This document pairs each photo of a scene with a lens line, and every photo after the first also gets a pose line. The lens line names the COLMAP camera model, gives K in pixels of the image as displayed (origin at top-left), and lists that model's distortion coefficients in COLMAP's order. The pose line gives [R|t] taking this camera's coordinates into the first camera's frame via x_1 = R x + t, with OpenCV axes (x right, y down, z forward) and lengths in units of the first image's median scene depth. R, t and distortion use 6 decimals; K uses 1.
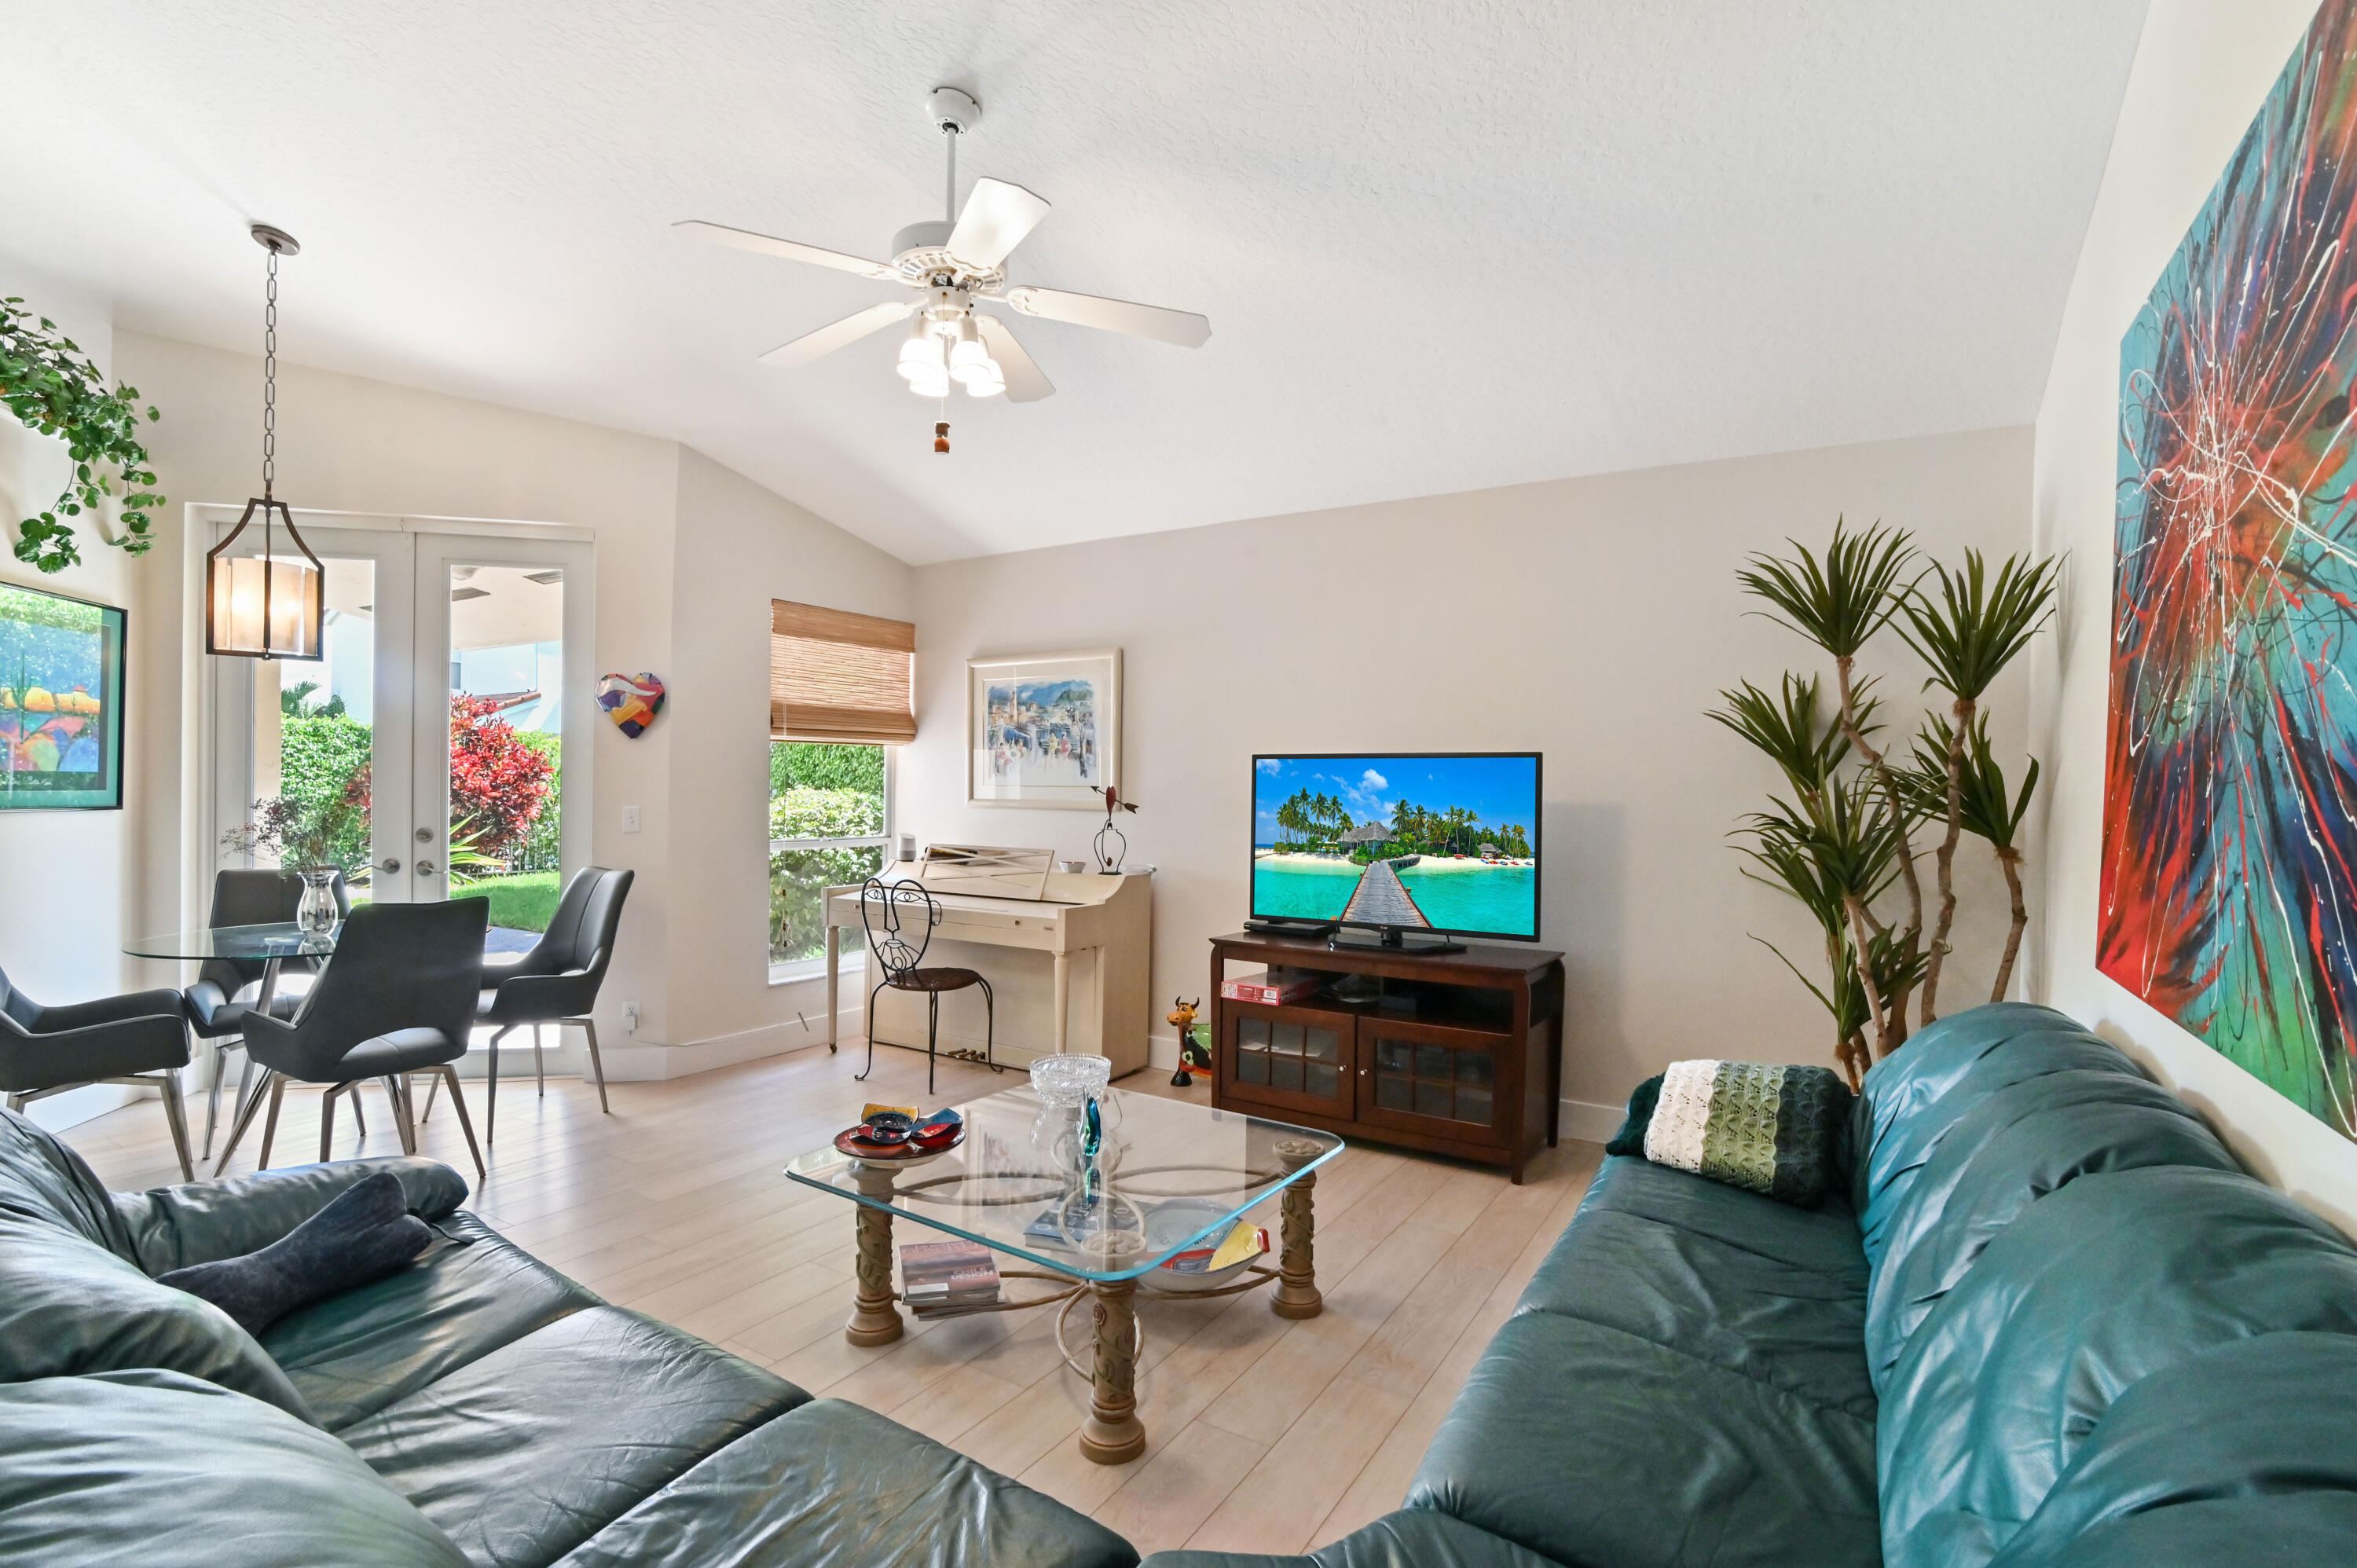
lens RADIAL K [[1099.4, 0, 1176.8], [0, 1099.4, 796.2], [0, 0, 1]] dist [-0.014421, 0.003514]
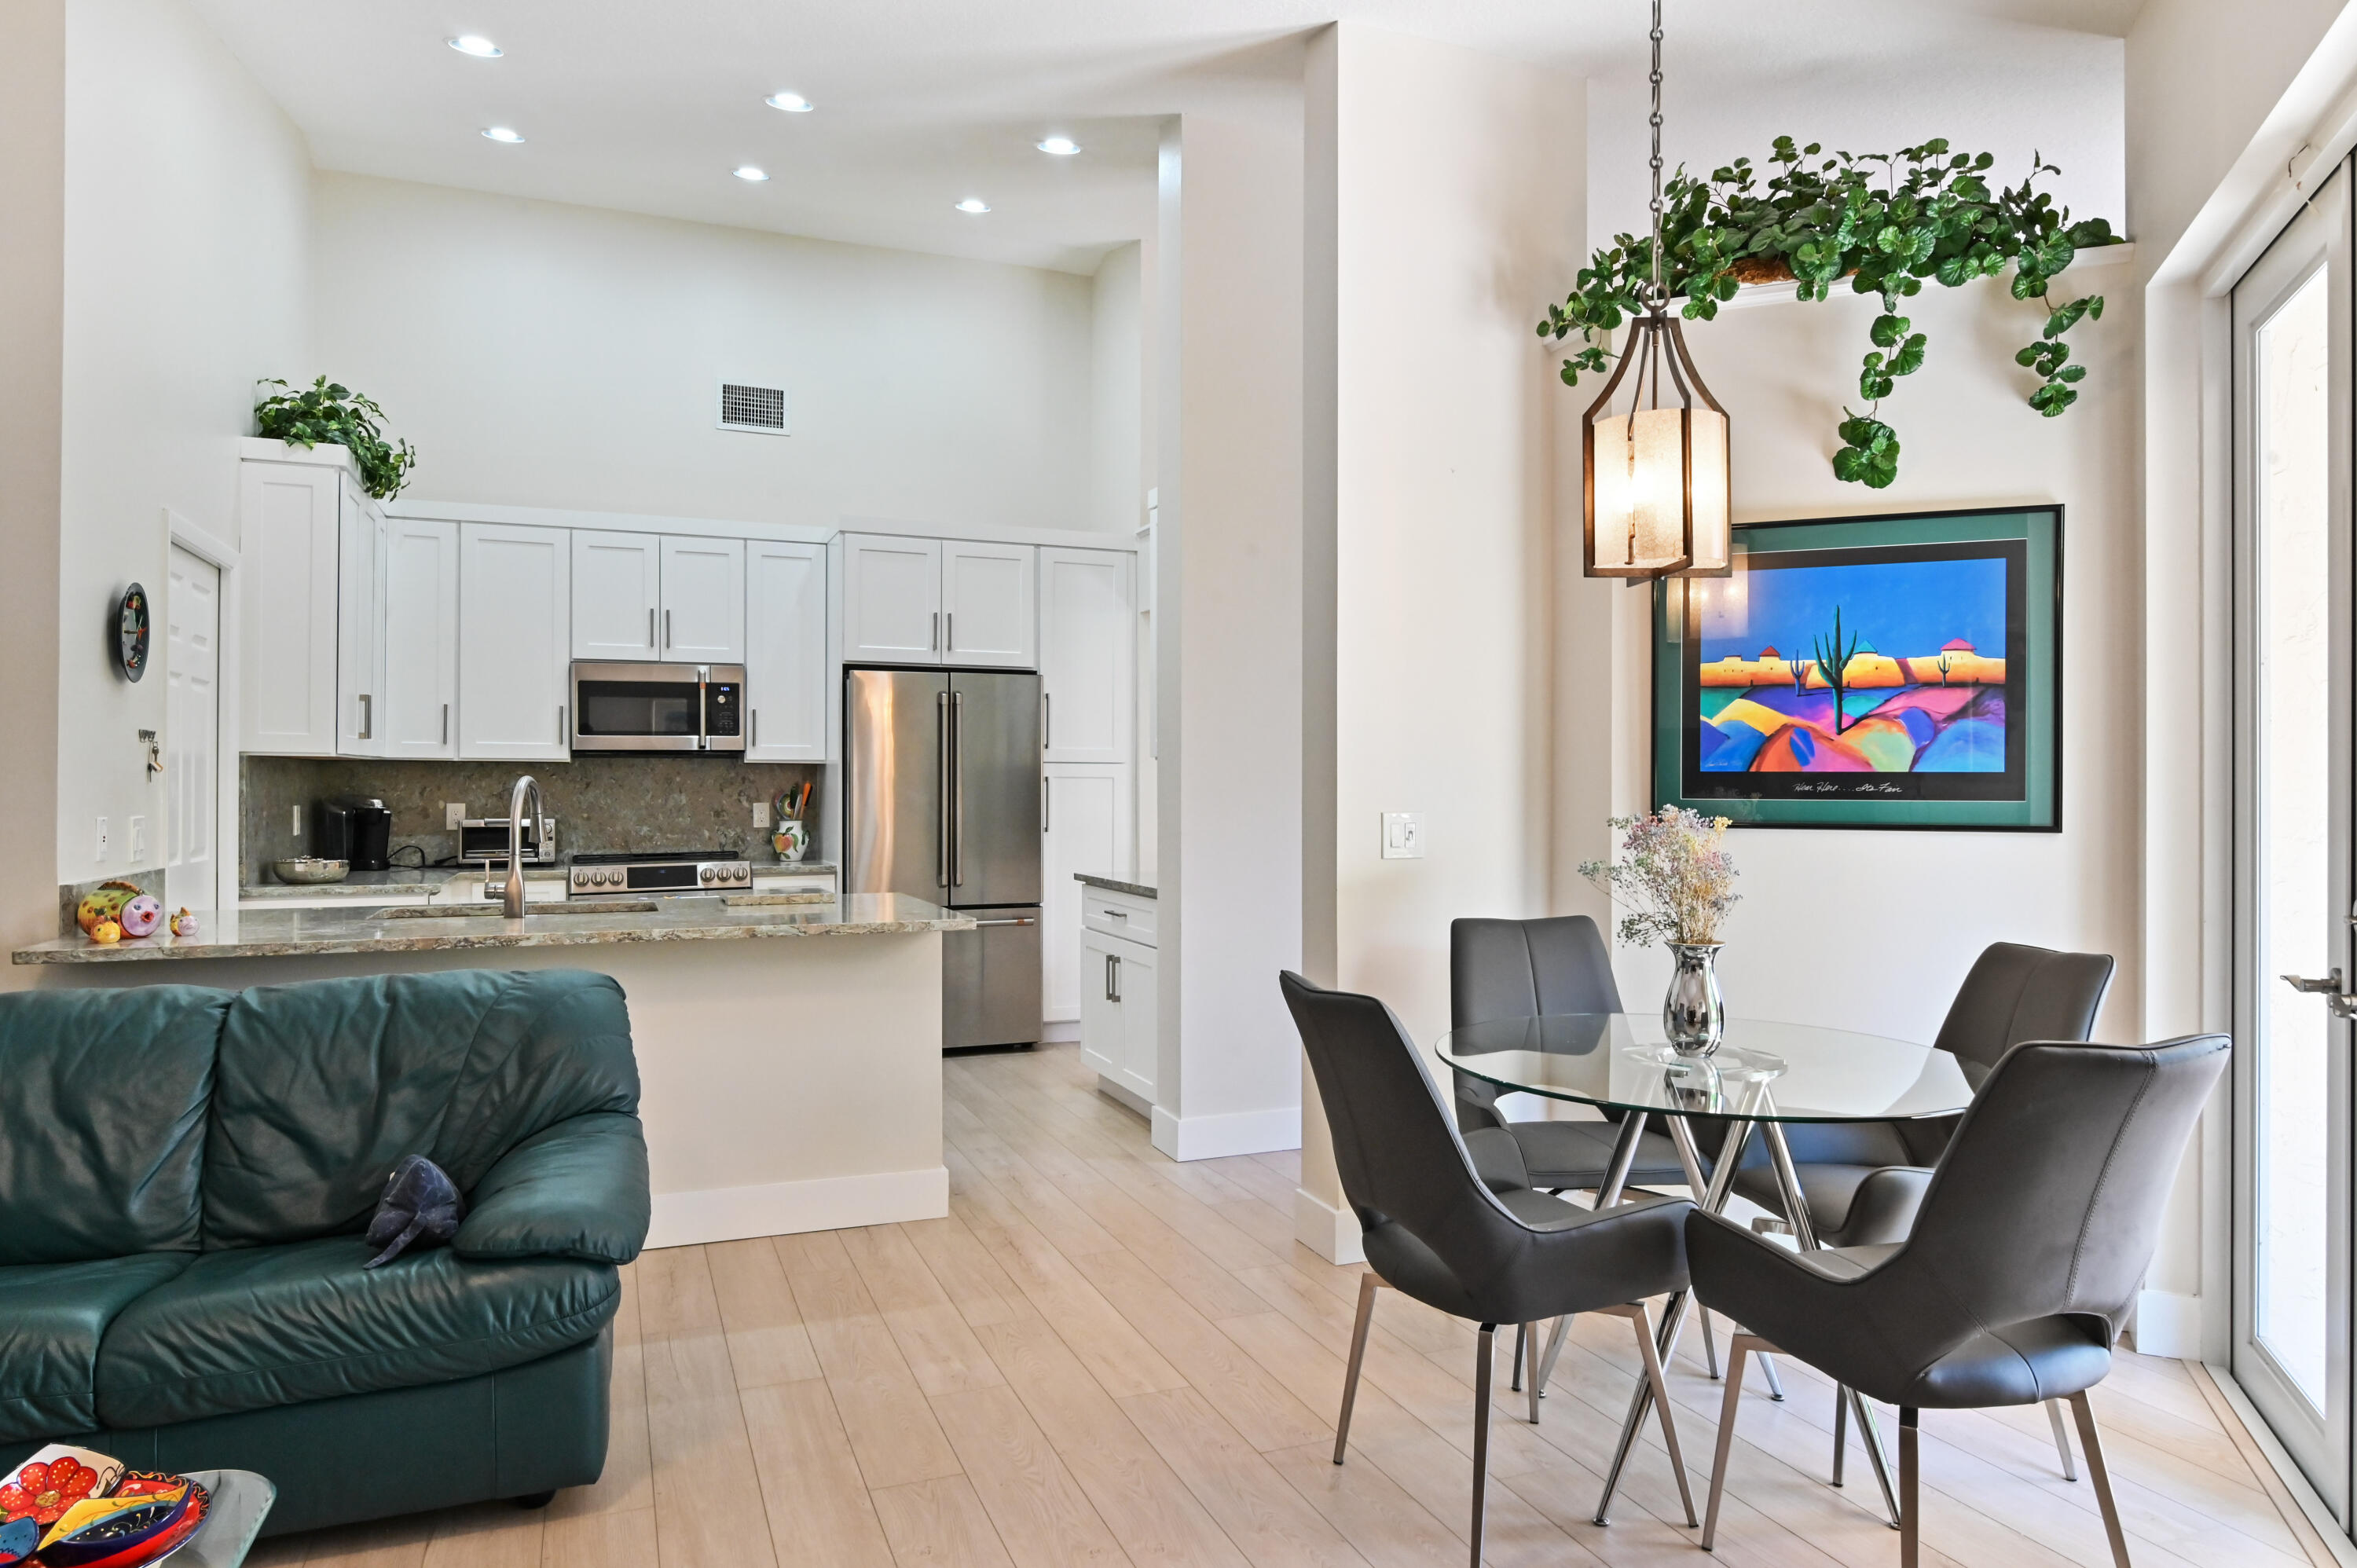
lens RADIAL K [[1444.5, 0, 1179.3], [0, 1444.5, 785.3], [0, 0, 1]] dist [-0.007281, 0.001223]
pose [[-0.583505, -0.012454, -0.812014, -0.021353], [-0.014680, 0.999881, -0.004786, -0.003154], [0.811977, 0.009128, -0.583618, 1.043832]]
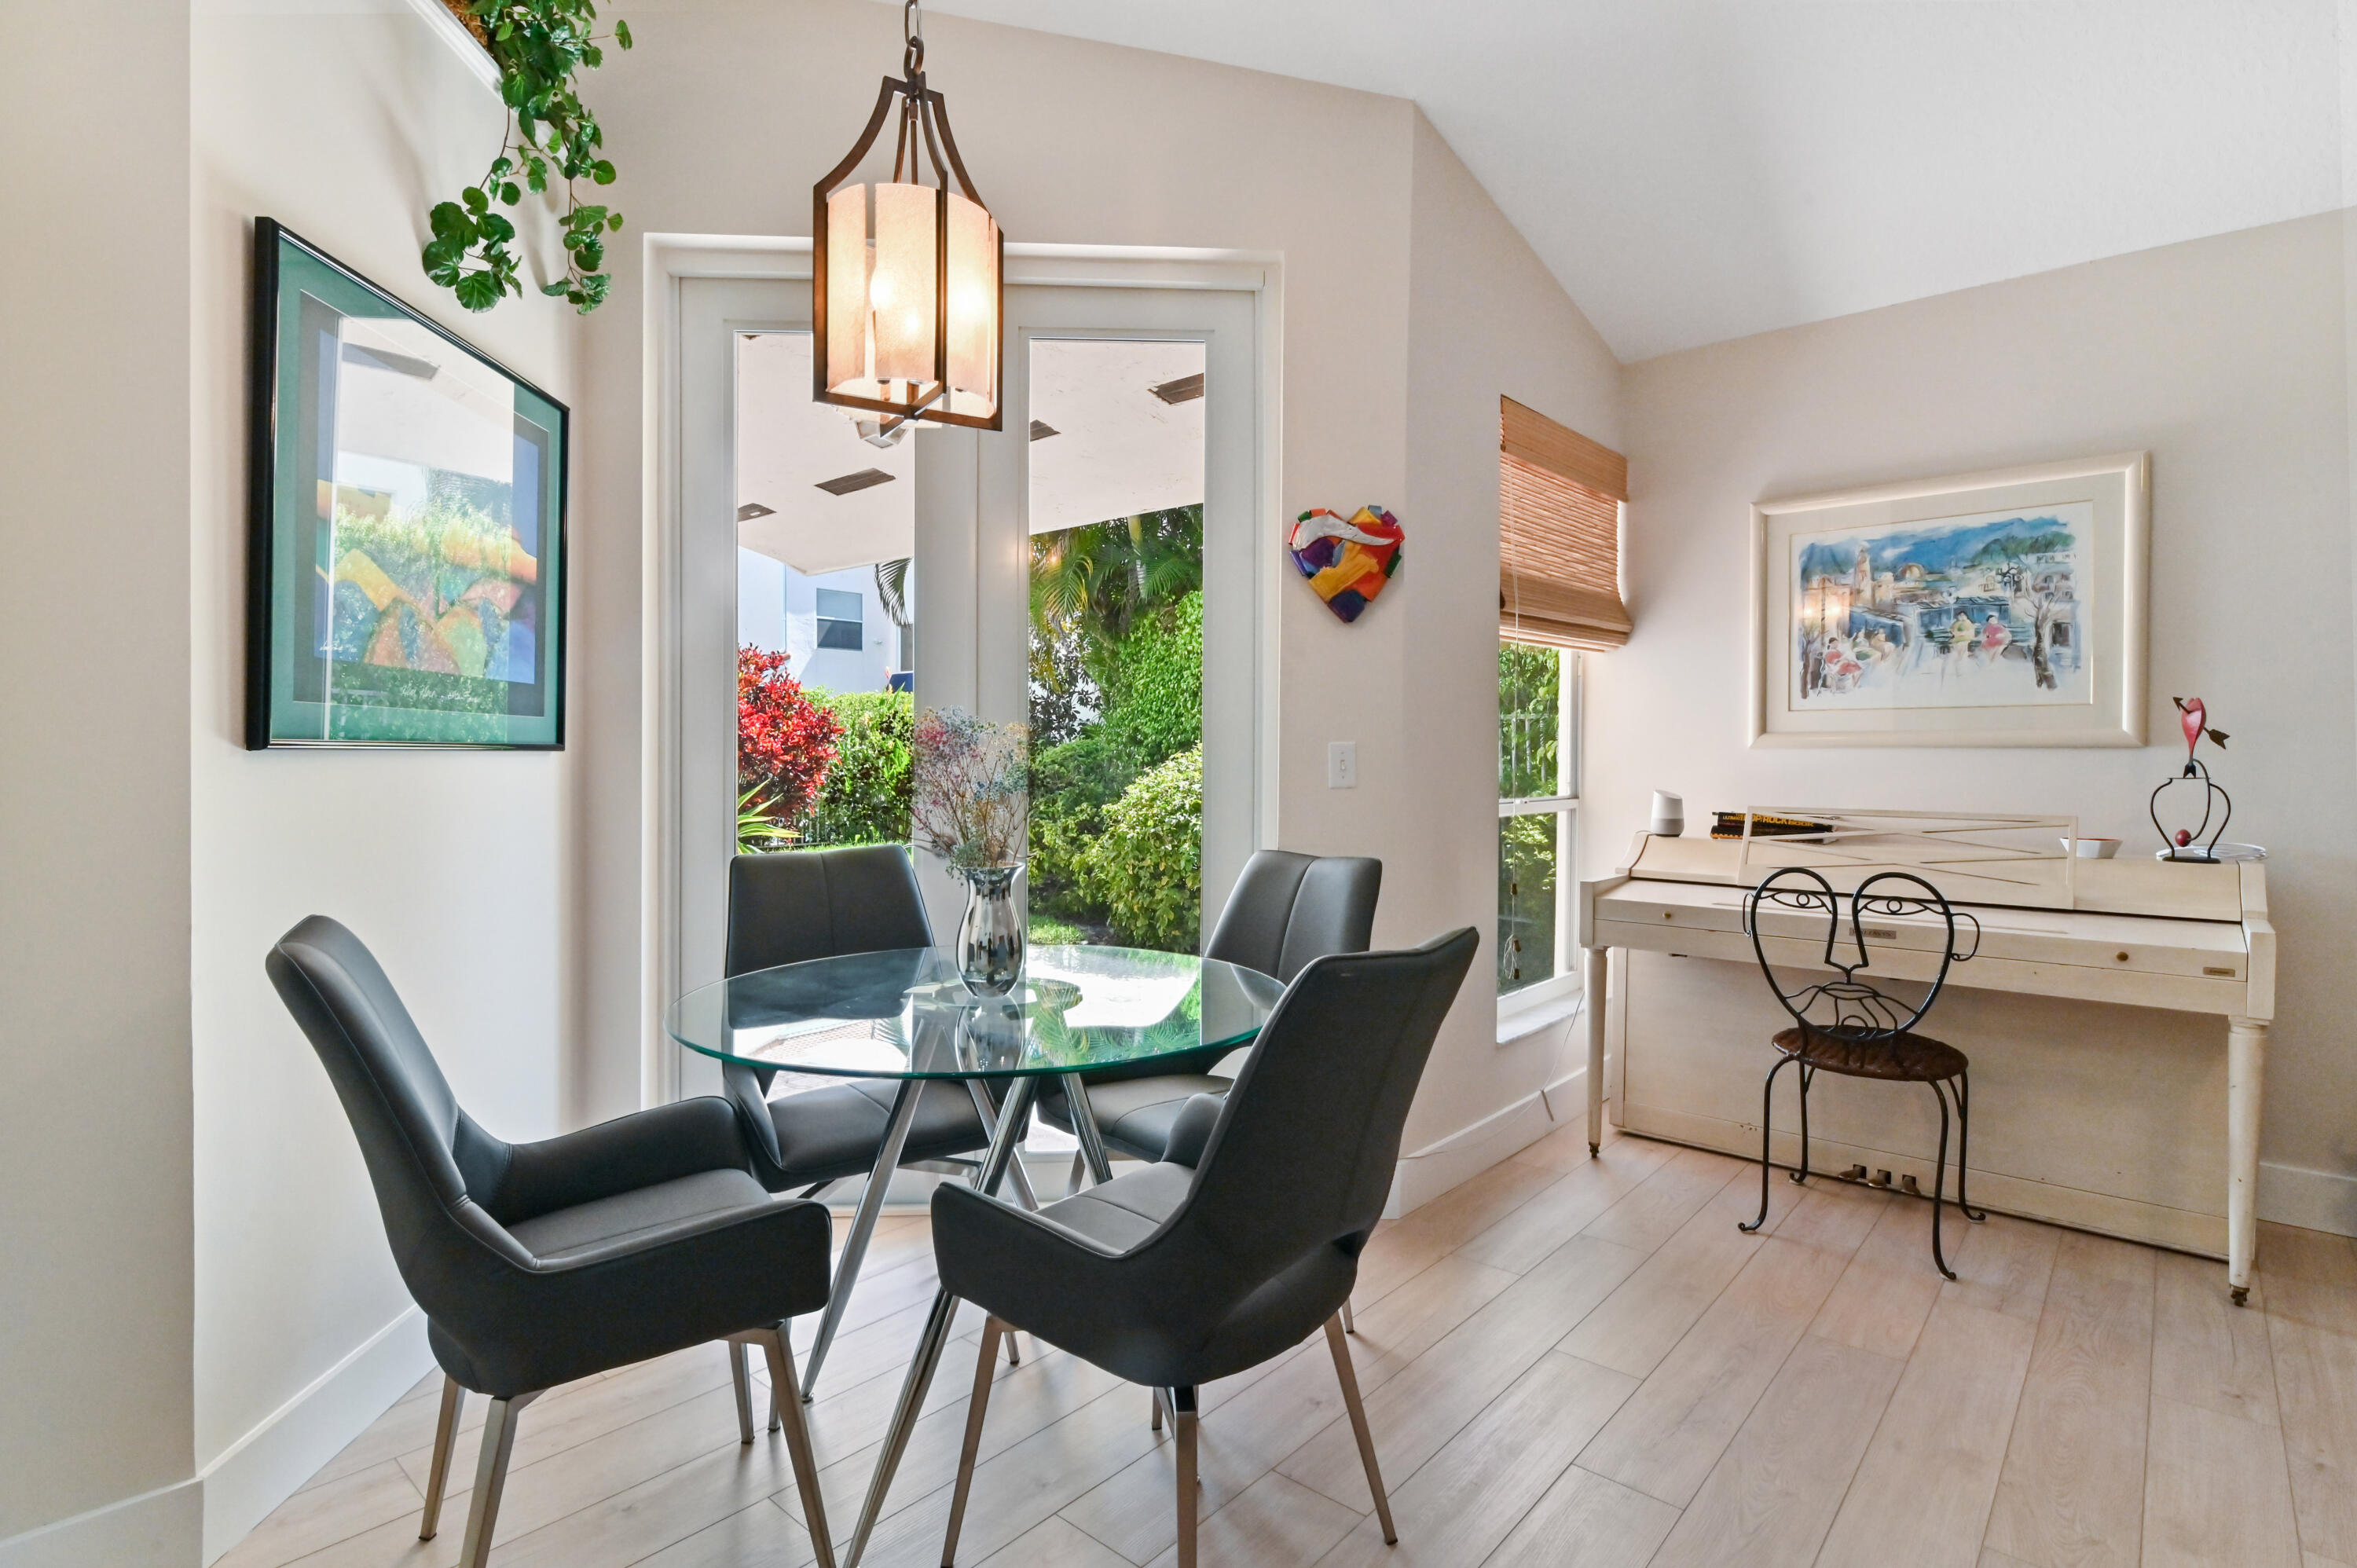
lens RADIAL K [[1155.4, 0, 1198.5], [0, 1155.4, 769.9], [0, 0, 1]] dist [0.000045, -0.000178]
pose [[0.988537, -0.007611, -0.150788, -0.523245], [0.008429, 0.999953, 0.004786, 0.022043], [0.150745, -0.006002, 0.988554, 0.424404]]
